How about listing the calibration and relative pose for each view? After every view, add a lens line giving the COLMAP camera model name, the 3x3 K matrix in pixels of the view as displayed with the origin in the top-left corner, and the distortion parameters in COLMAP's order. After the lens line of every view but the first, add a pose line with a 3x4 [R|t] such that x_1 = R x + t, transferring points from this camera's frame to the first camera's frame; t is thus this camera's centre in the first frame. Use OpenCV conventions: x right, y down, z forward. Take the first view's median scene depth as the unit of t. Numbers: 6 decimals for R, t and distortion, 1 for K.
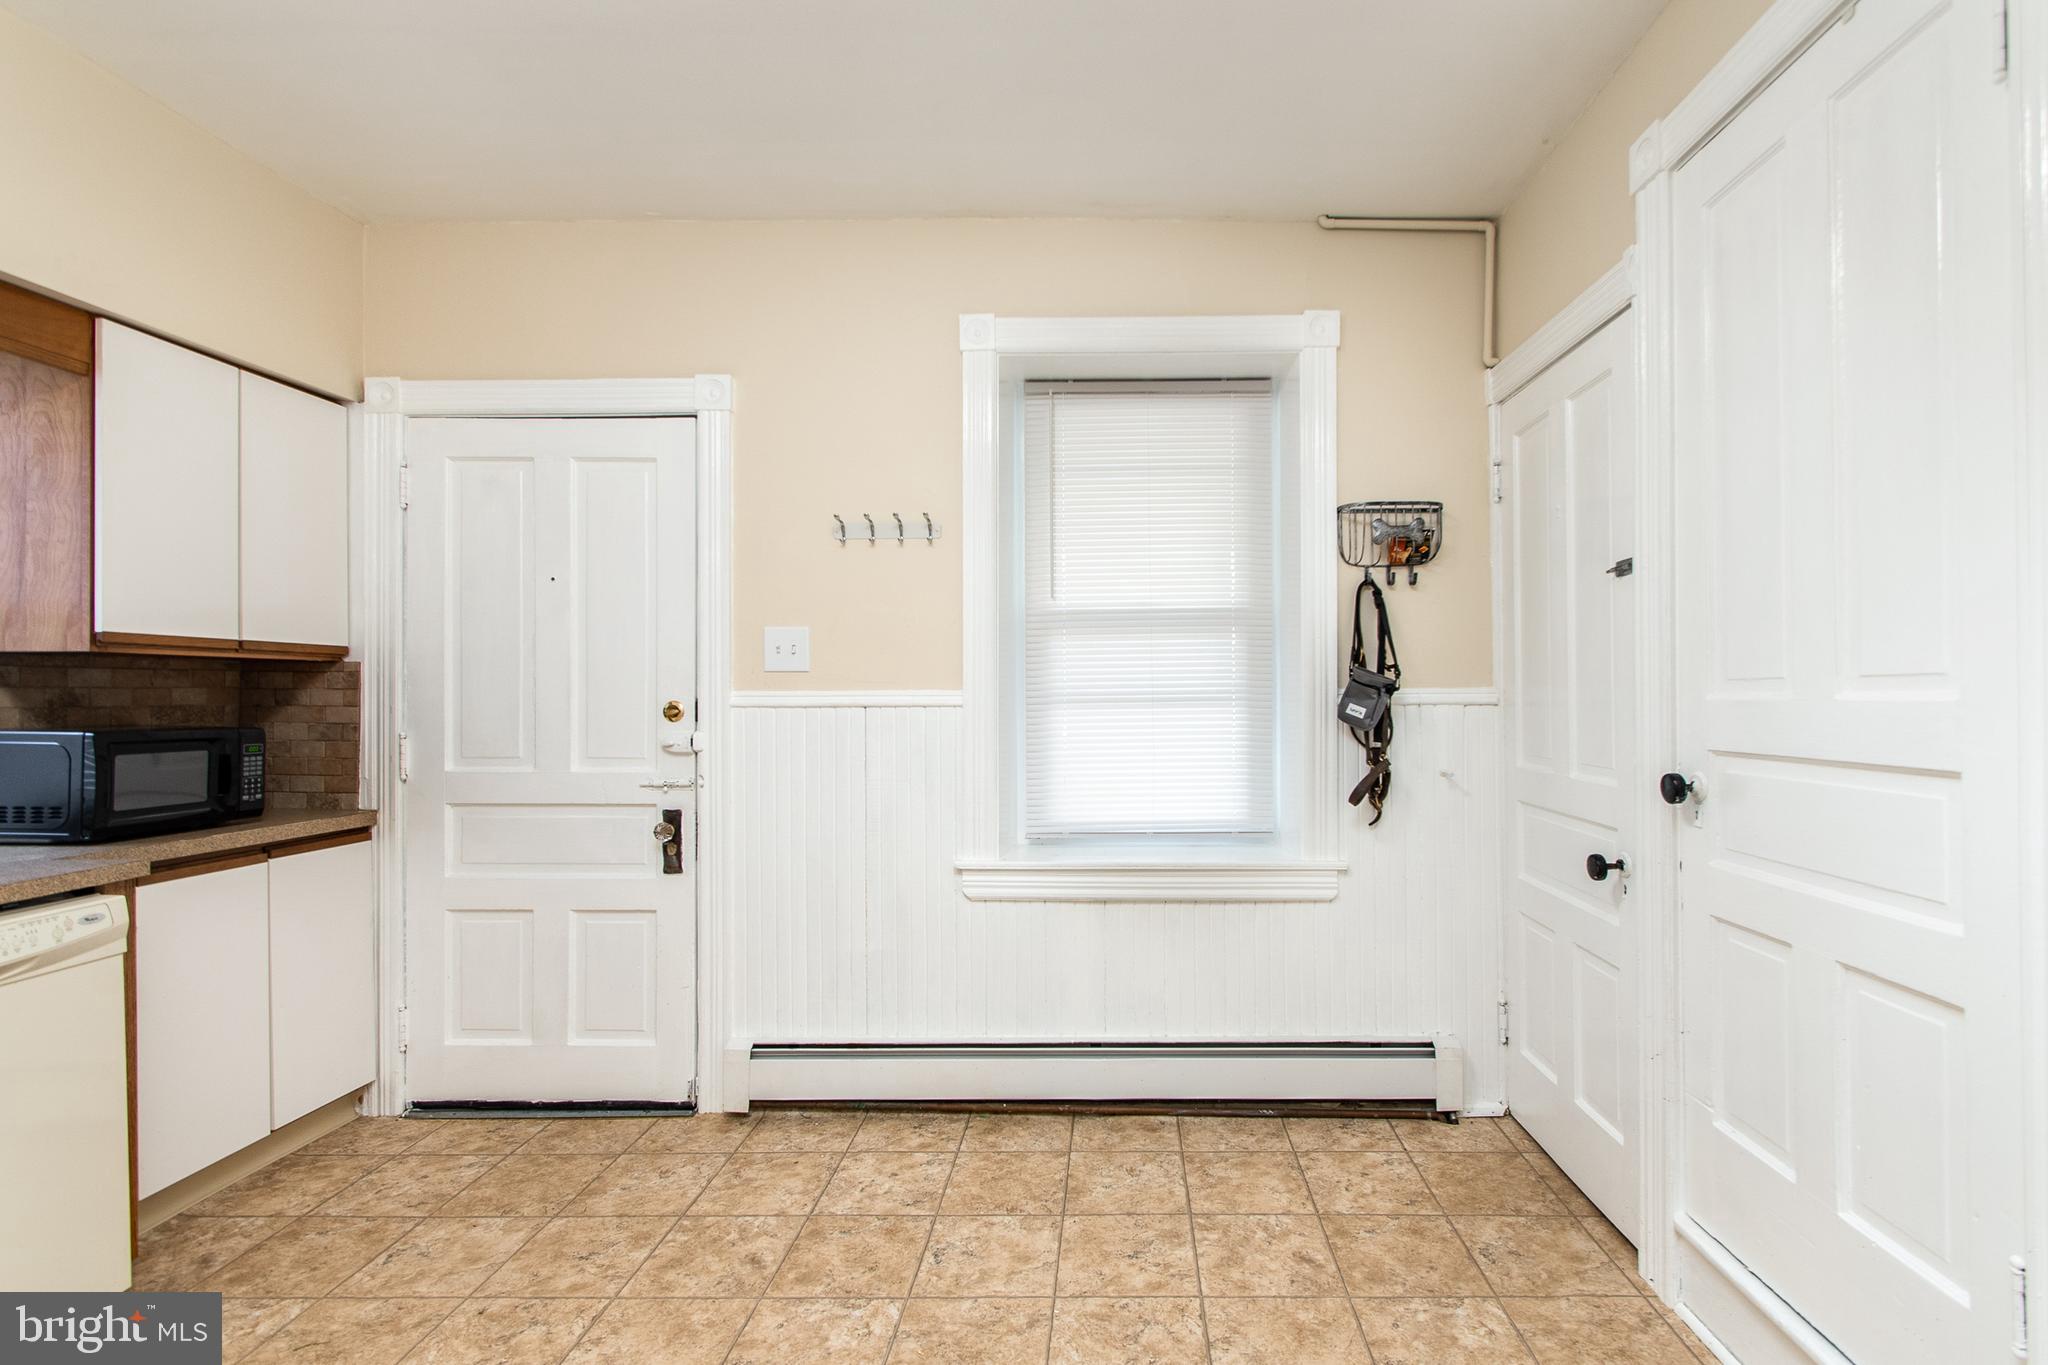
lens RADIAL K [[926.3, 0, 1022.4], [0, 926.3, 687.6], [0, 0, 1]] dist [-0.017550, 0.003838]
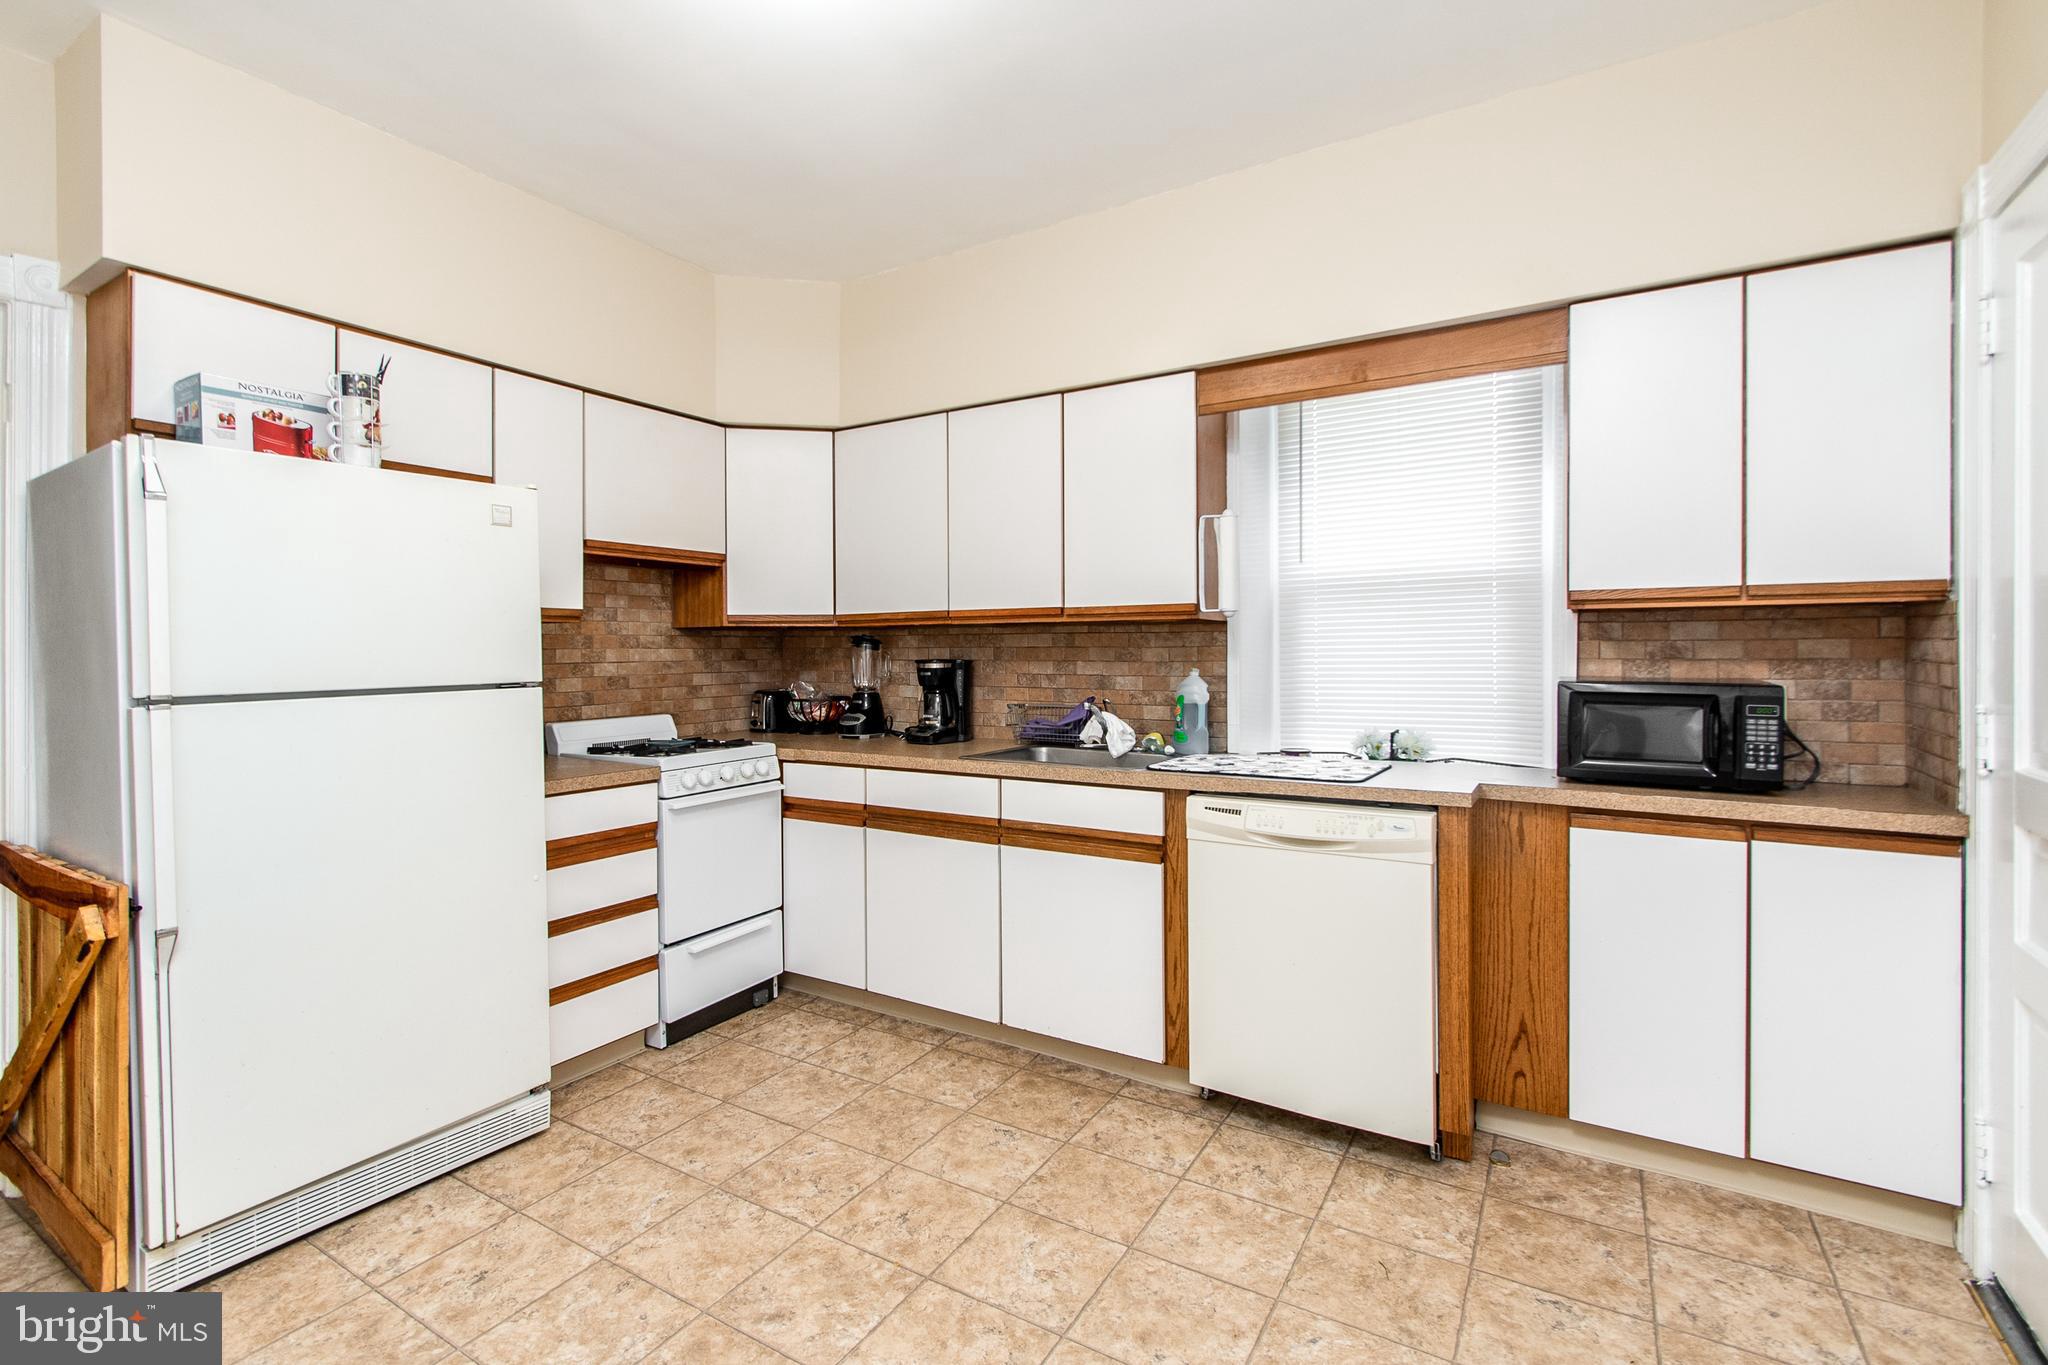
lens RADIAL K [[926.3, 0, 1017.7], [0, 926.3, 663.9], [0, 0, 1]] dist [-0.017550, 0.003838]
pose [[-0.422365, 0.015960, -0.906285, 0.234831], [0.005901, 0.999872, 0.014858, 0.006641], [0.906407, 0.000928, -0.422405, 0.736884]]
